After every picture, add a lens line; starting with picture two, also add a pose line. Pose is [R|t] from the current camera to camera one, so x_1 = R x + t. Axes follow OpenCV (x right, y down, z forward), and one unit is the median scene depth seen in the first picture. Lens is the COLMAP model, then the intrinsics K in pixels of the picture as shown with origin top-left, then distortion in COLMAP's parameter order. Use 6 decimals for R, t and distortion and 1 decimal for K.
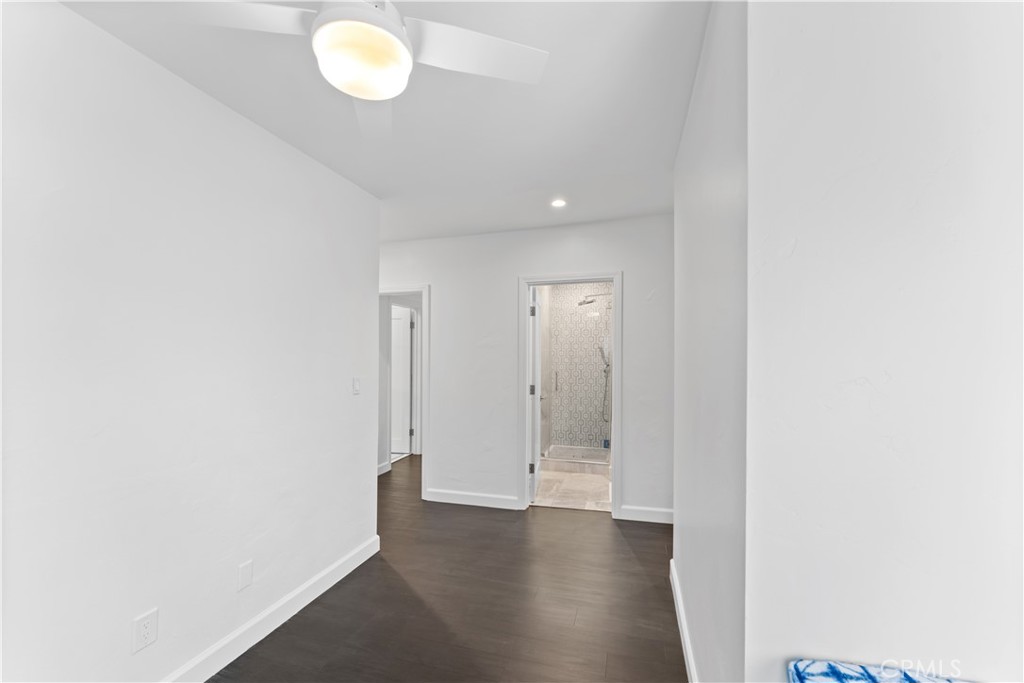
lens RADIAL K [[414.2, 0, 513.2], [0, 414.2, 347.9], [0, 0, 1]] dist [0.000564, -0.000019]
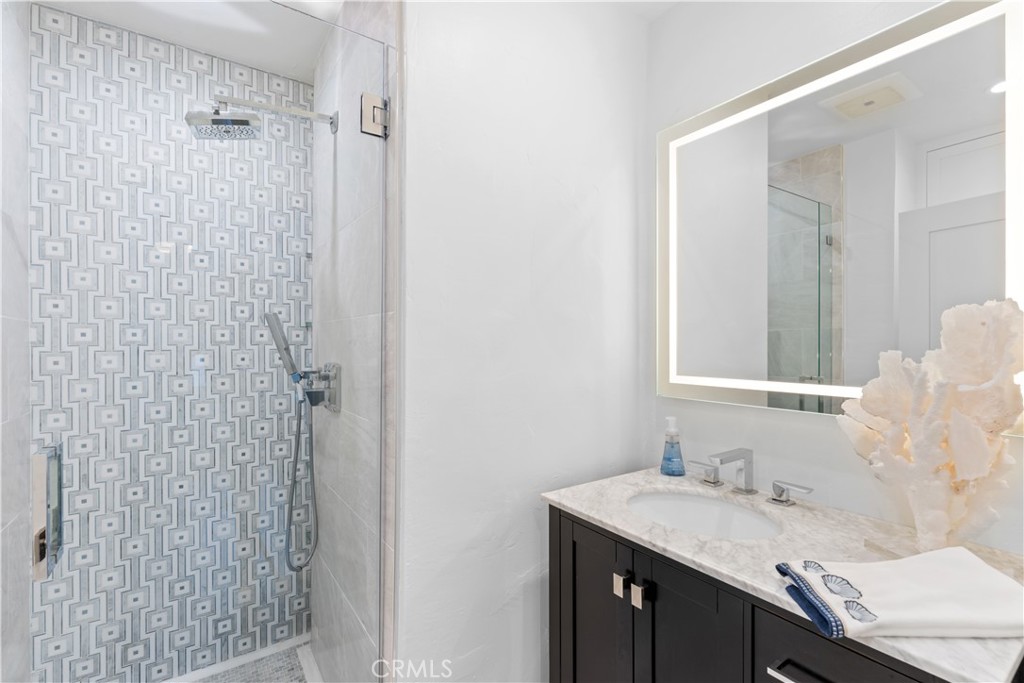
lens RADIAL K [[456.6, 0, 508.8], [0, 456.6, 344.6], [0, 0, 1]] dist [-0.001866, -0.000386]
pose [[0.626359, -0.007042, 0.779503, 0.064821], [-0.007244, 0.999863, 0.014854, 0.013250], [-0.779501, -0.014950, 0.626223, 0.643003]]
